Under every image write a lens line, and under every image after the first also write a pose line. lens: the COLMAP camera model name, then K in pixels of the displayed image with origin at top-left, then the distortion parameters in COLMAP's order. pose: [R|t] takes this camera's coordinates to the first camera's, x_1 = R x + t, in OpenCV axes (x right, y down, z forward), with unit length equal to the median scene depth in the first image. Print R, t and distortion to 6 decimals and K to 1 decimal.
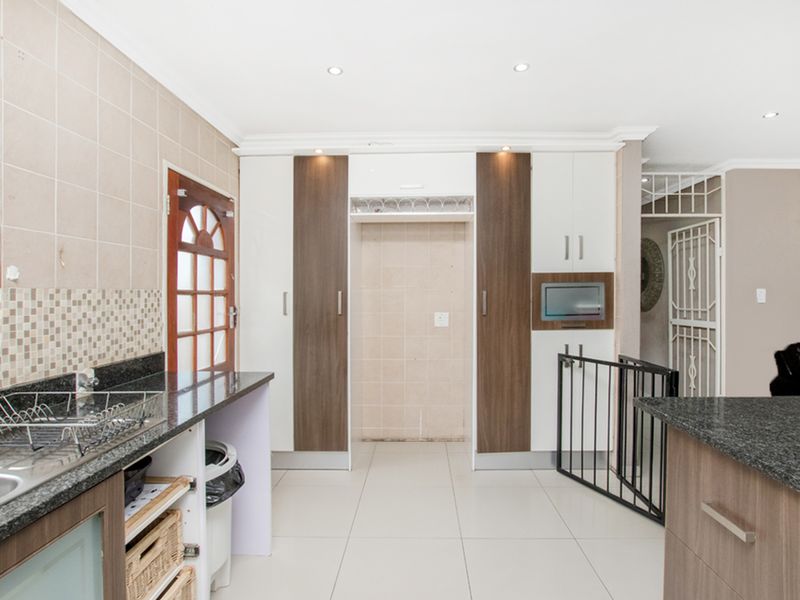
lens RADIAL K [[420.2, 0, 403.1], [0, 420.2, 299.1], [0, 0, 1]] dist [-0.005844, -0.000649]
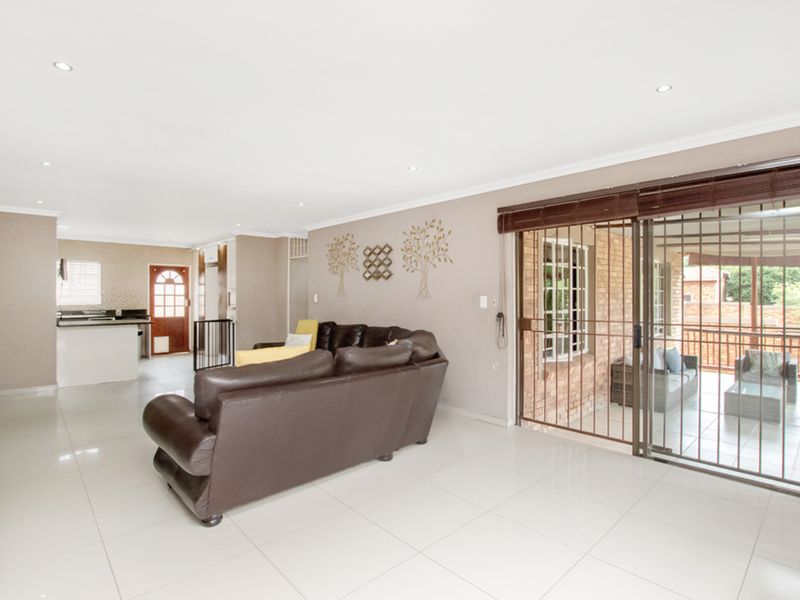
lens RADIAL K [[420.2, 0, 403.1], [0, 420.2, 299.1], [0, 0, 1]] dist [-0.005844, -0.000649]
pose [[0.715266, 0.017257, -0.698639, 5.355894], [-0.017307, 0.999826, 0.006977, -0.062223], [0.698638, 0.007101, 0.715440, -0.272771]]
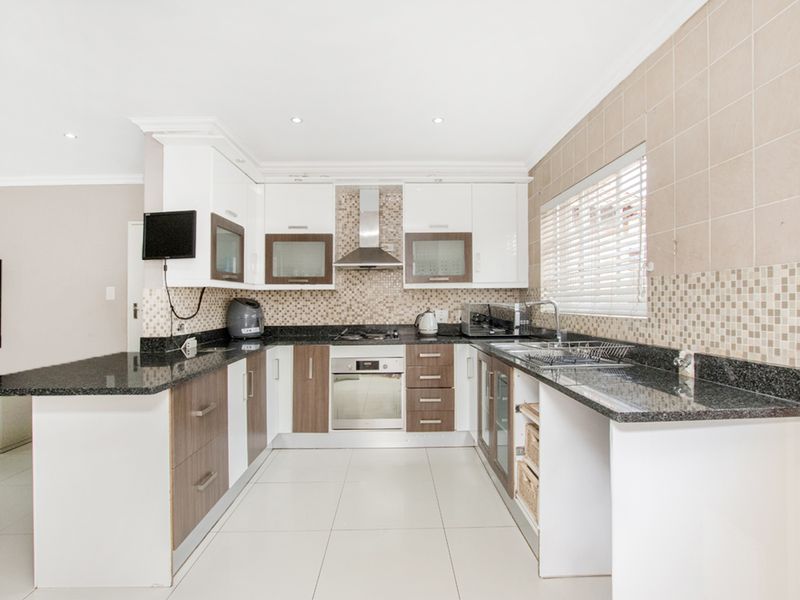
lens RADIAL K [[420.2, 0, 403.1], [0, 420.2, 299.1], [0, 0, 1]] dist [-0.005844, -0.000649]
pose [[-0.997811, 0.015363, -0.064317, 0.012740], [0.014932, 0.999863, 0.007184, 0.020972], [0.064419, 0.006208, -0.997904, 1.884166]]
